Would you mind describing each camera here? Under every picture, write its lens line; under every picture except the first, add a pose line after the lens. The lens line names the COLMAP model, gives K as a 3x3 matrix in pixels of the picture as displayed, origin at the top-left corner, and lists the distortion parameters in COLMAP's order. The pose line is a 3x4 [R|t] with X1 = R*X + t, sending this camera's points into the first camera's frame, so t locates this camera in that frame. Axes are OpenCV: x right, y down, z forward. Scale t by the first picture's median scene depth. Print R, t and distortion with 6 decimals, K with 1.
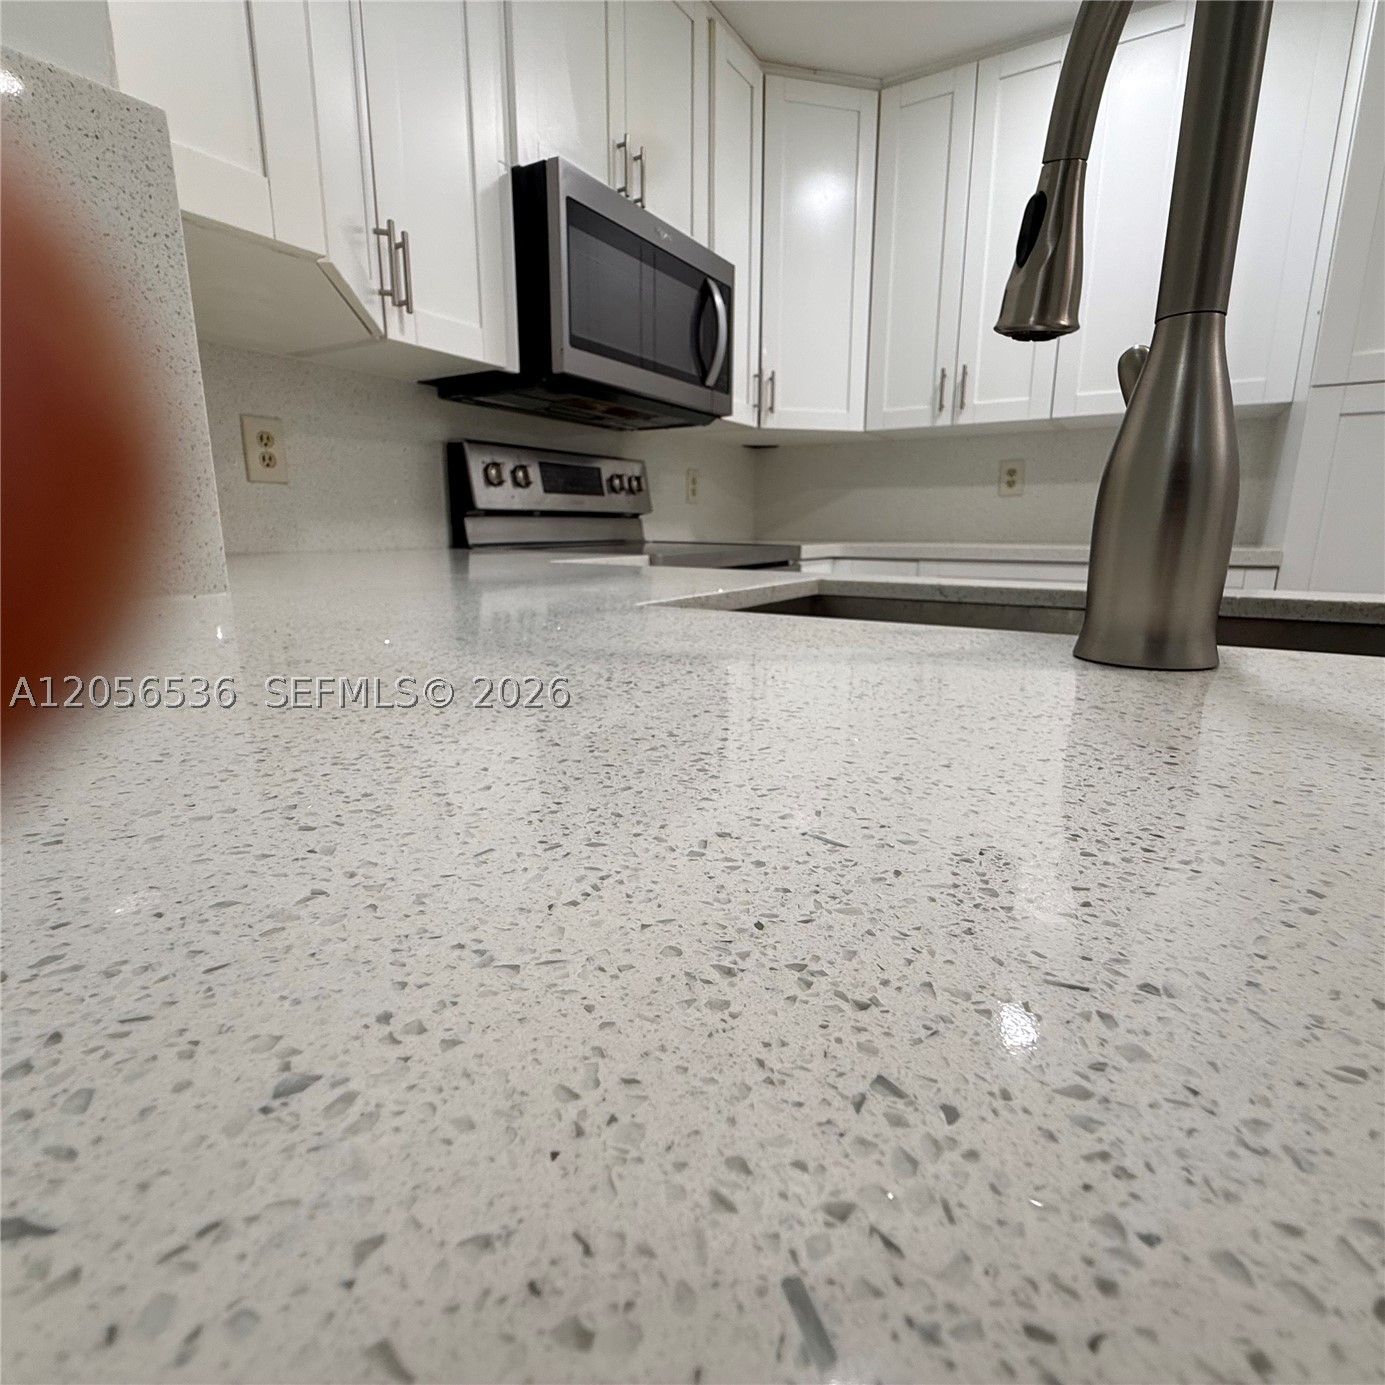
lens RADIAL K [[736.7, 0, 692.3], [0, 736.7, 694.6], [0, 0, 1]] dist [-0.001194, -0.001496]
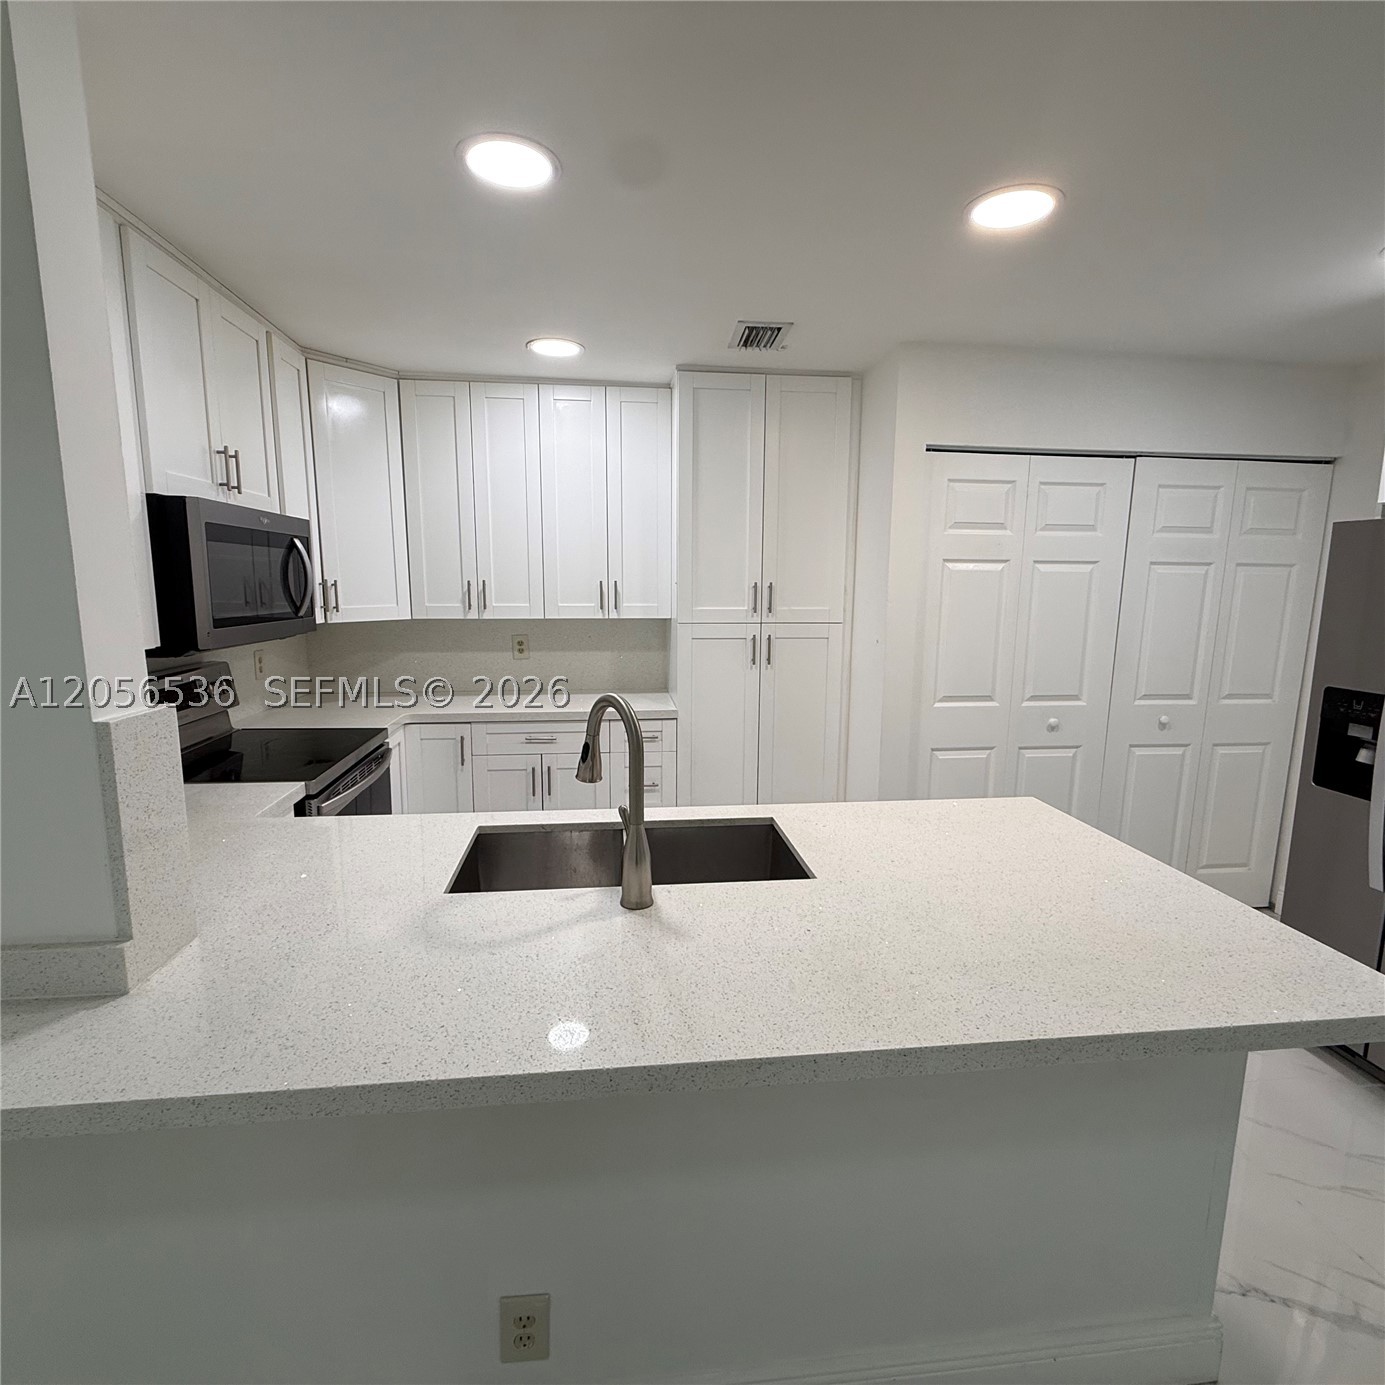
lens RADIAL K [[736.7, 0, 692.3], [0, 736.7, 694.6], [0, 0, 1]] dist [-0.001194, -0.001496]
pose [[0.782276, -0.094381, 0.615741, -0.237252], [0.132435, 0.991057, -0.016345, -0.171570], [-0.608692, 0.094332, 0.787779, -0.385887]]
